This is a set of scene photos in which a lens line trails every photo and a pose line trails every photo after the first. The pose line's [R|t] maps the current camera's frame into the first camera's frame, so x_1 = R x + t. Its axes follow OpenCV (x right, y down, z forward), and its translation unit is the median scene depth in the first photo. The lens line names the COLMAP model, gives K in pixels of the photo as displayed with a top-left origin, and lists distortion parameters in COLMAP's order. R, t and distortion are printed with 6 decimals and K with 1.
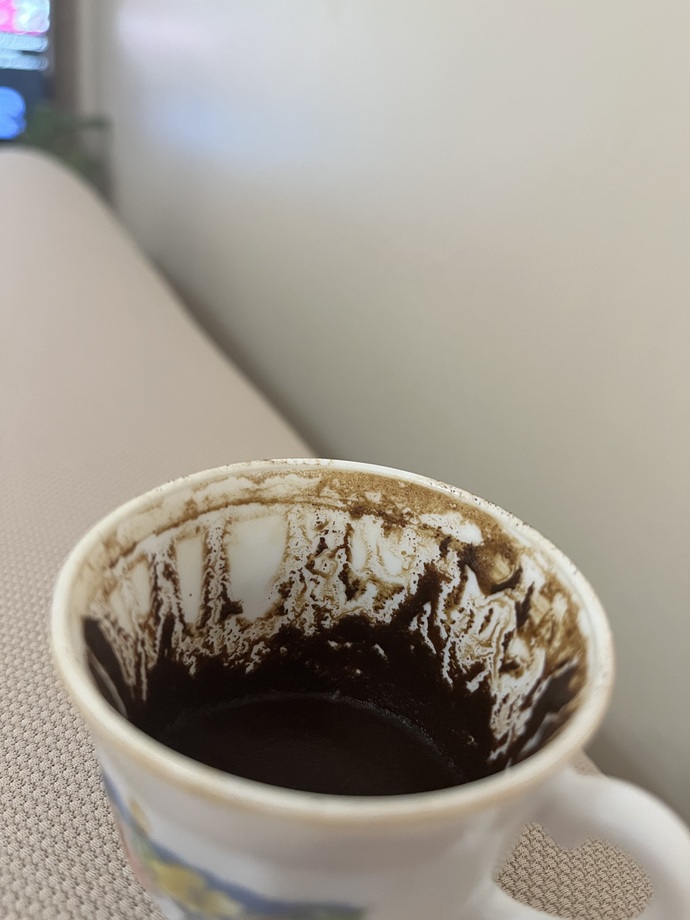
lens RADIAL K [[734.5, 0, 353.8], [0, 734.5, 443.9], [0, 0, 1]] dist [0.036860, -0.185800]
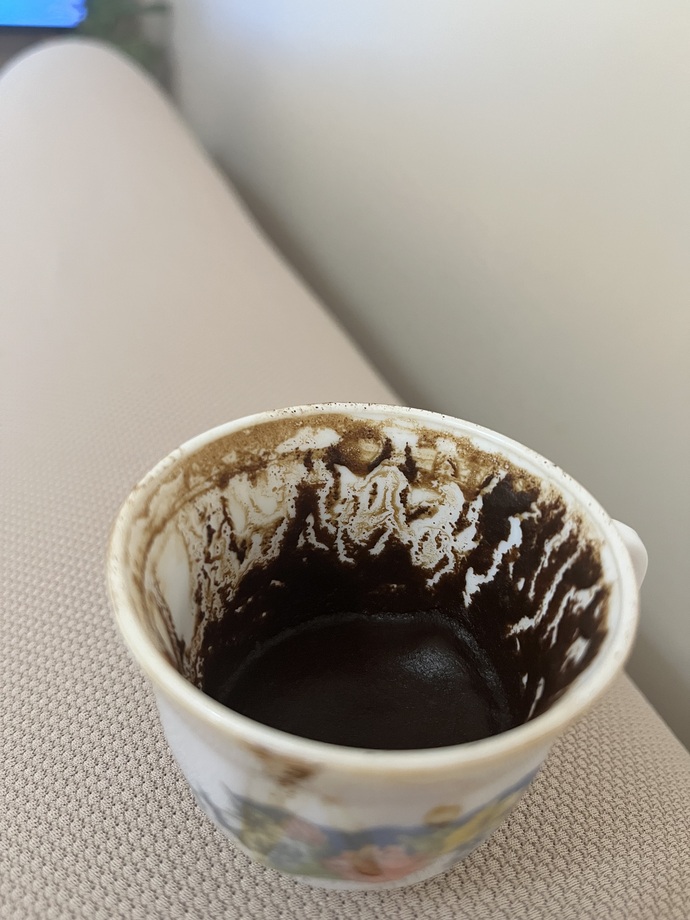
lens RADIAL K [[734.5, 0, 342.5], [0, 734.5, 440.9], [0, 0, 1]] dist [0.036860, -0.185800]
pose [[0.557088, -0.515277, 0.651263, -0.545840], [0.352026, 0.856805, 0.376779, -0.278144], [-0.752151, 0.019363, 0.658707, 0.283833]]
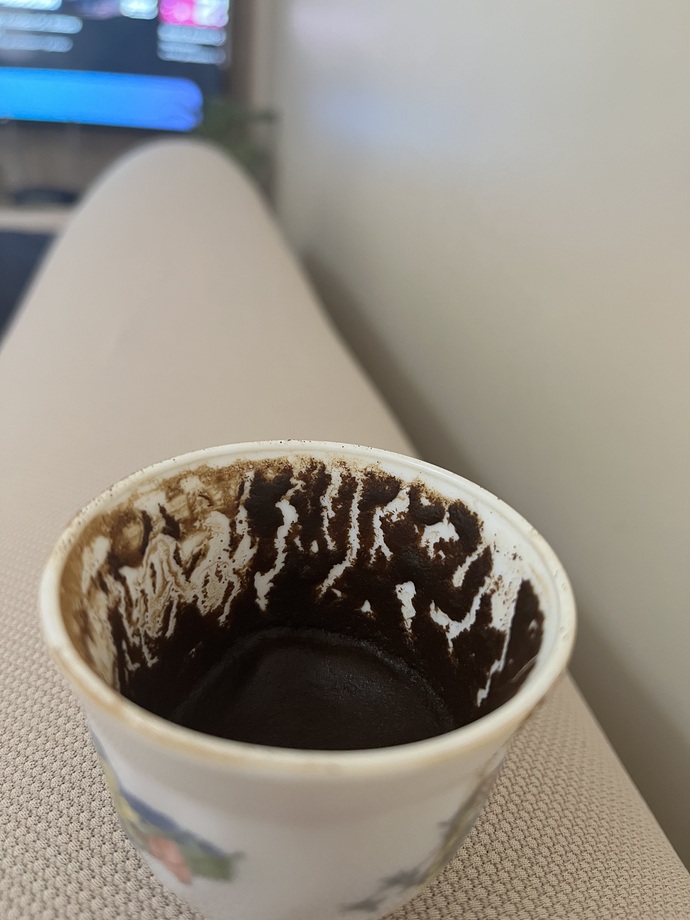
lens RADIAL K [[734.5, 0, 345.8], [0, 734.5, 453.3], [0, 0, 1]] dist [0.036860, -0.185800]
pose [[-0.552779, -0.512487, 0.657109, -0.548182], [0.225576, 0.667074, 0.710020, -0.536347], [-0.802217, 0.540712, -0.253139, 0.953674]]
